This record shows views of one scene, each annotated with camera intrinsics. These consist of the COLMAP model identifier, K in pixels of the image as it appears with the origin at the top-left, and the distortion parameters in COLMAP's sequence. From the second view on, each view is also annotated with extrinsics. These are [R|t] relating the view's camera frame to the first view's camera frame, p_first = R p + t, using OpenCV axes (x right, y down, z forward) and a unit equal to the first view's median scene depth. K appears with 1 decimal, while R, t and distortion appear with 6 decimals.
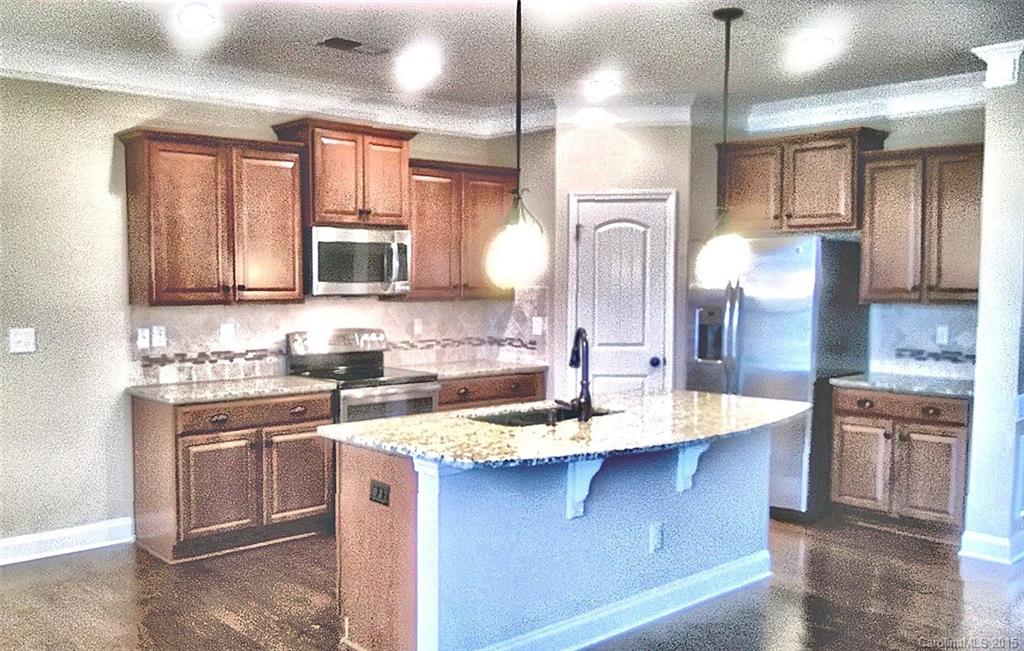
lens RADIAL K [[955.2, 0, 511.5], [0, 955.2, 346.2], [0, 0, 1]] dist [-0.003292, -0.607473]
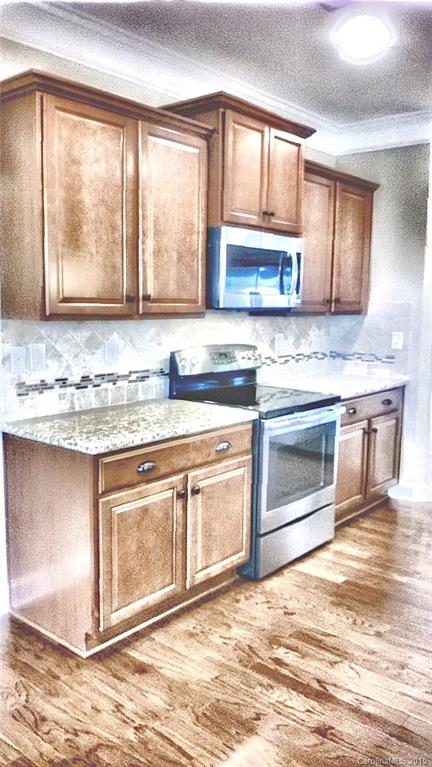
lens RADIAL K [[607.5, 0, 216.0], [0, 607.5, 383.5], [0, 0, 1]] dist [-0.092486, -0.004326]
pose [[0.993401, -0.011375, 0.114124, -0.269666], [0.004347, 0.998089, 0.061647, -0.018899], [-0.114607, -0.060744, 0.991552, 0.449295]]
